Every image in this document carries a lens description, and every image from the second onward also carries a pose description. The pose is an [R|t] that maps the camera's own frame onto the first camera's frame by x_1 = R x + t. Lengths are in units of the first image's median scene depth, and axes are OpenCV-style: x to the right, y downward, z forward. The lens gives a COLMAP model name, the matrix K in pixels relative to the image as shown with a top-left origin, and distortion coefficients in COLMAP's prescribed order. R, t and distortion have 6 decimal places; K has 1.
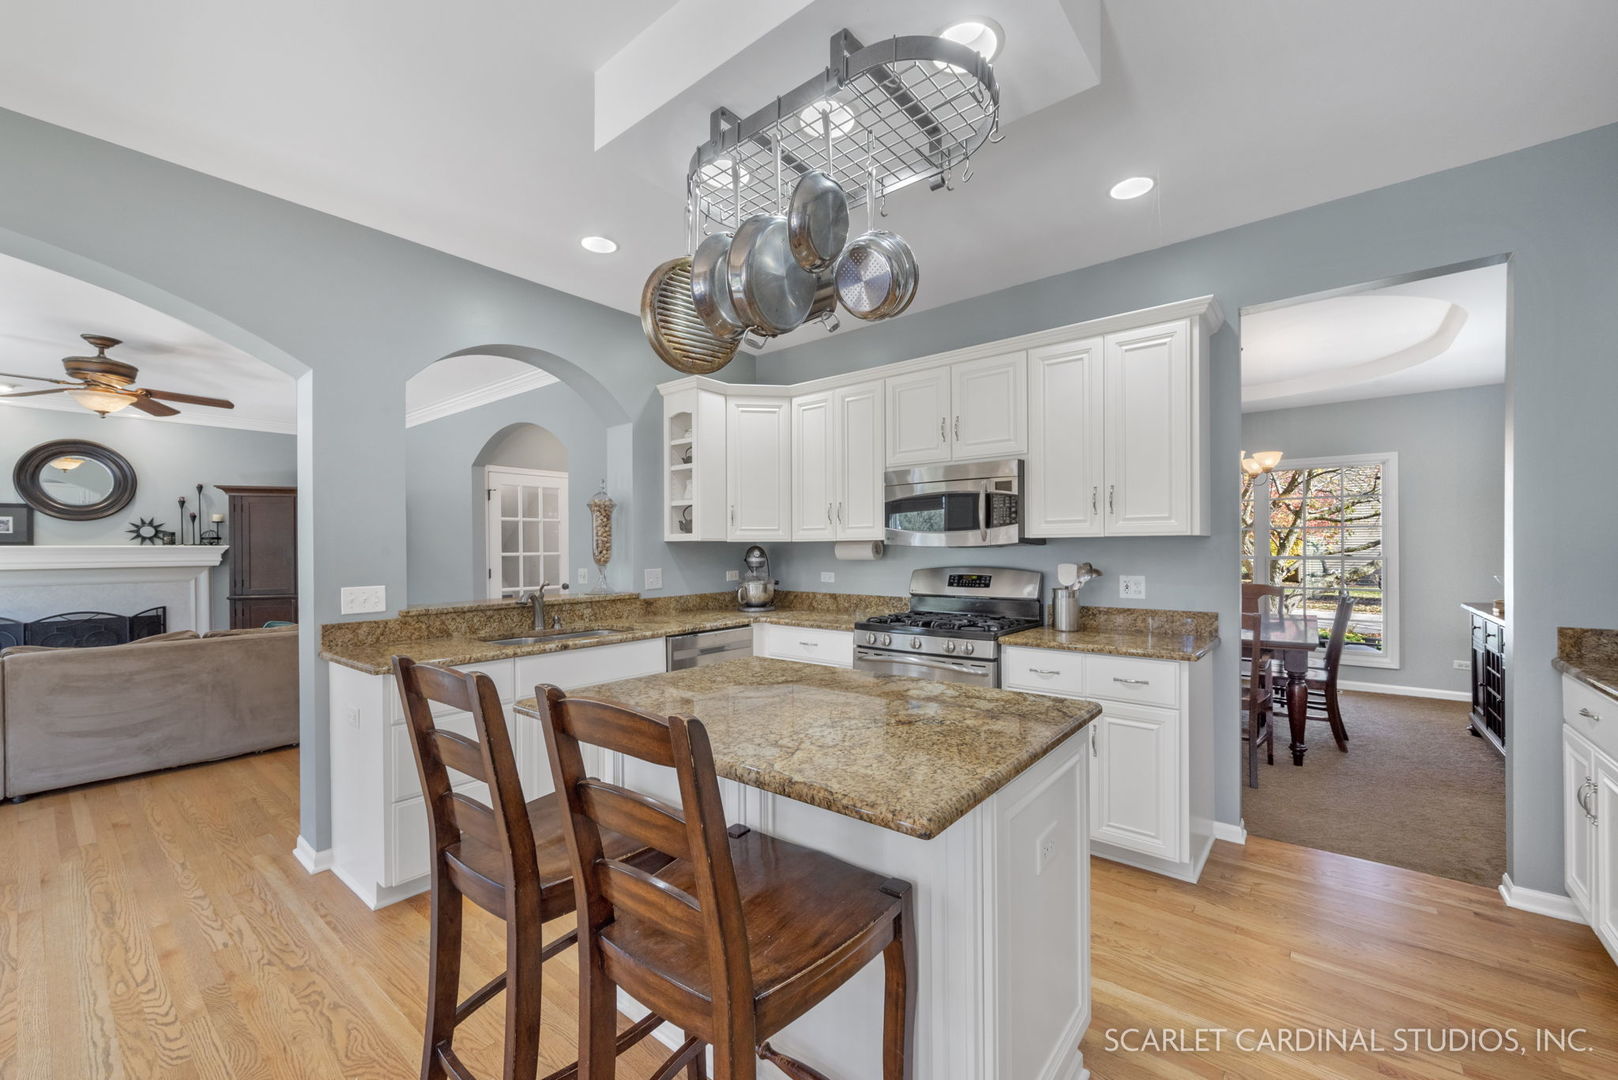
lens RADIAL K [[644.4, 0, 817.7], [0, 644.4, 549.8], [0, 0, 1]] dist [-0.002524, 0.000535]
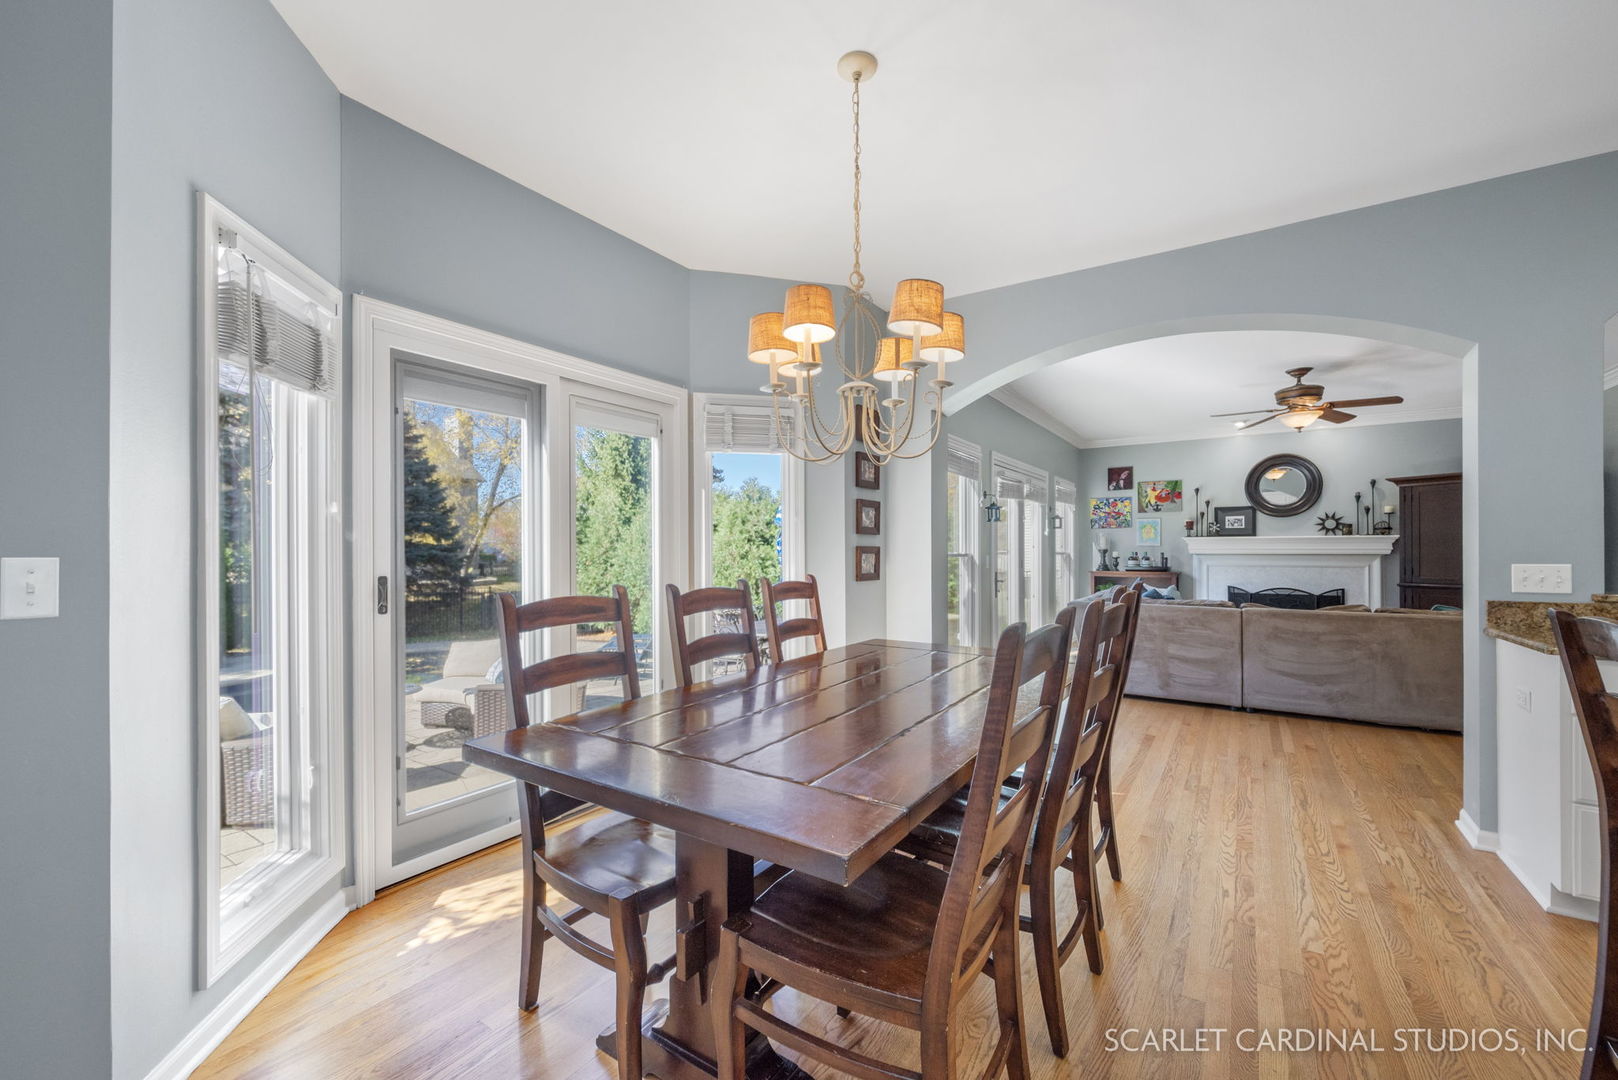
lens RADIAL K [[644.4, 0, 817.7], [0, 644.4, 549.8], [0, 0, 1]] dist [-0.002524, 0.000535]
pose [[0.091887, 0.005053, -0.995757, 0.073199], [-0.000226, 0.999987, 0.005054, 0.022819], [0.995769, -0.000240, 0.091887, -0.070370]]
